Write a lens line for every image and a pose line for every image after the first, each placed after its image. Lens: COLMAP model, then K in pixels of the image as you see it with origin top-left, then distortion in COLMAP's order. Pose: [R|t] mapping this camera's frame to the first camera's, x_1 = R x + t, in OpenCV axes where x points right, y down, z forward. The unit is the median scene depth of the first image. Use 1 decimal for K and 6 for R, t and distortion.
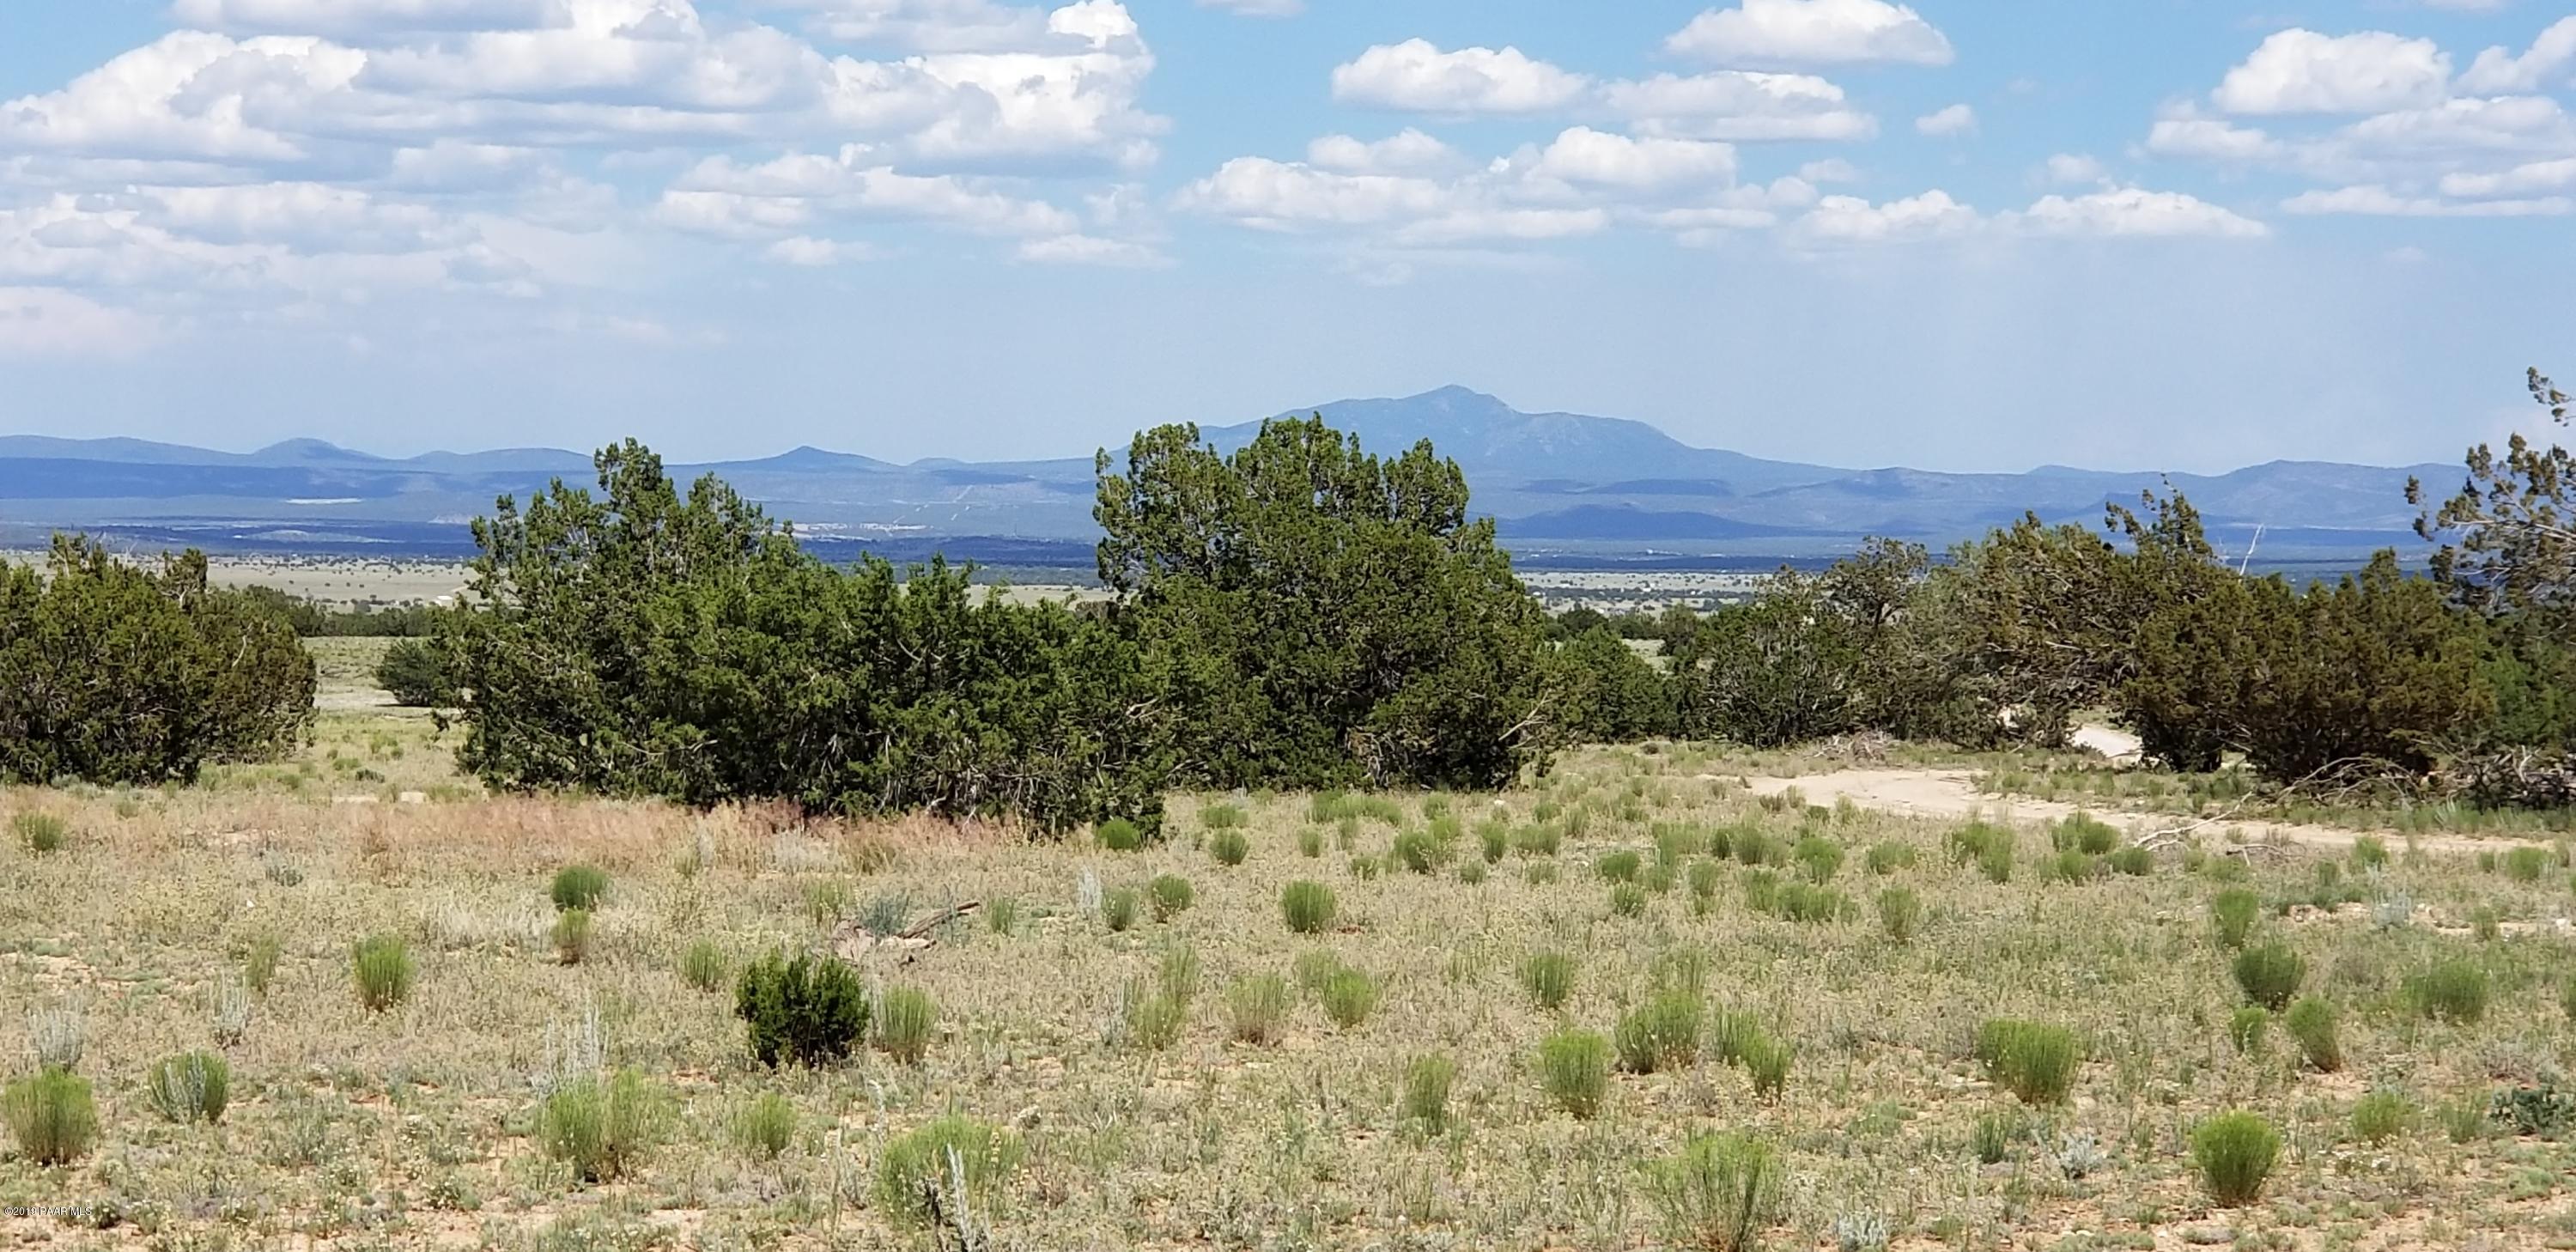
lens RADIAL K [[5372.3, 0, 1281.6], [0, 5372.3, 615.2], [0, 0, 1]] dist [0.083755, 0.000000]
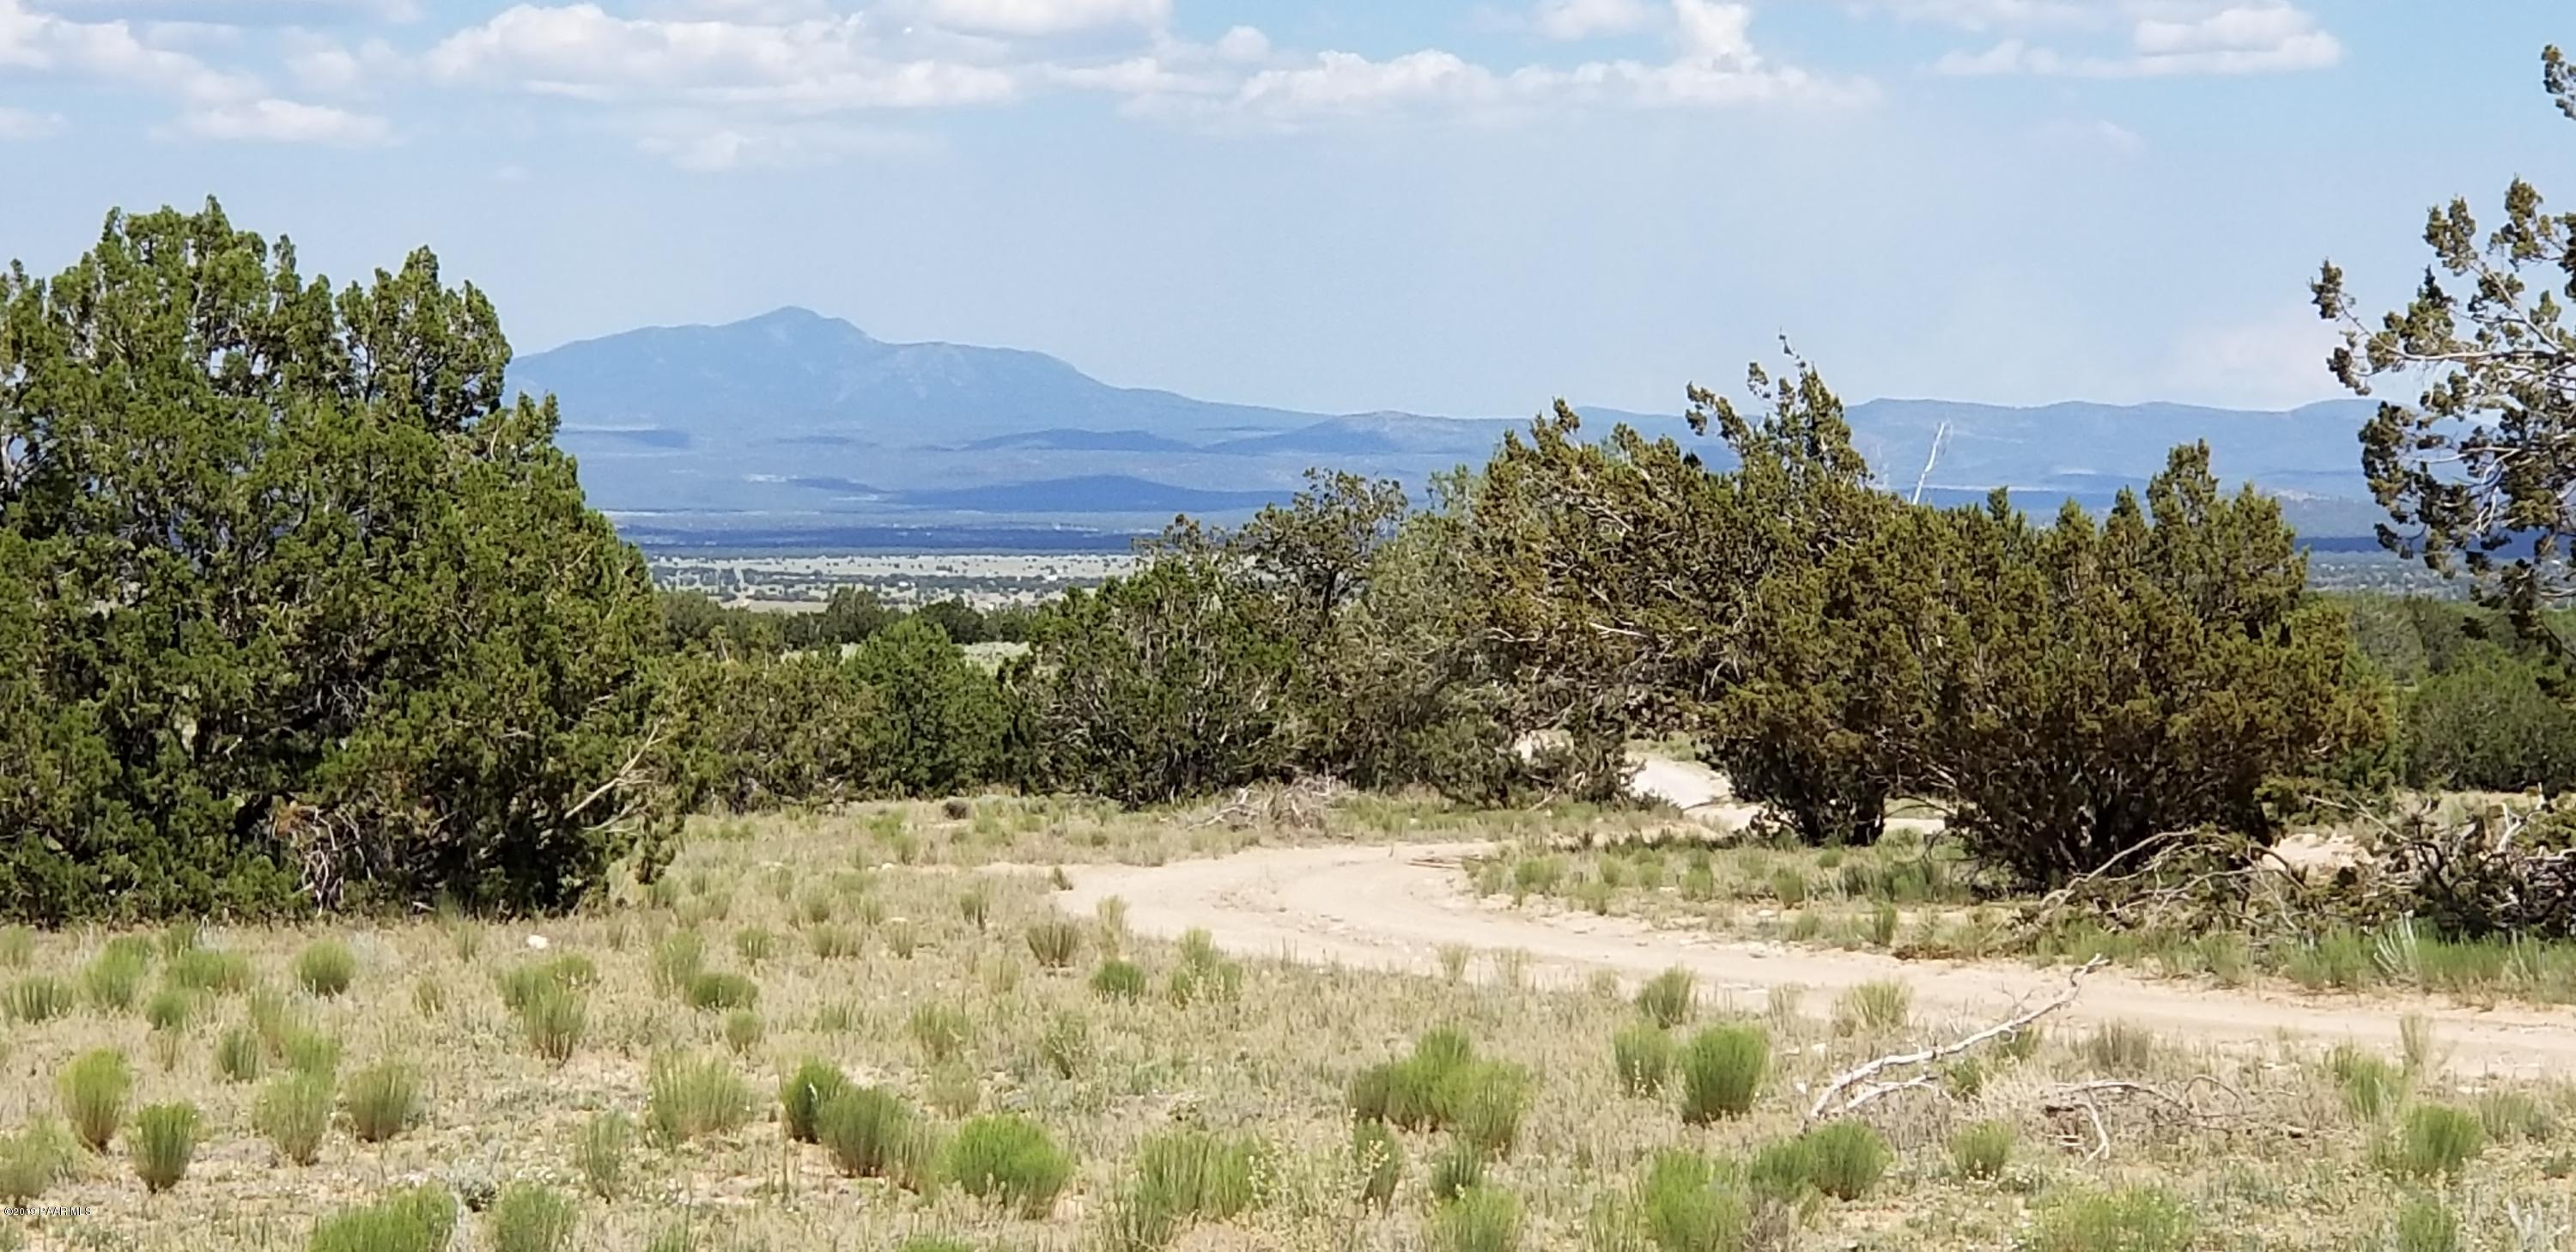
lens RADIAL K [[5372.3, 0, 1296.2], [0, 5372.3, 633.1], [0, 0, 1]] dist [0.083755, 0.000000]
pose [[0.996087, -0.011695, 0.087596, 0.064093], [0.011766, 0.999931, -0.000299, 0.006166], [-0.087586, 0.001328, 0.996156, 0.456184]]
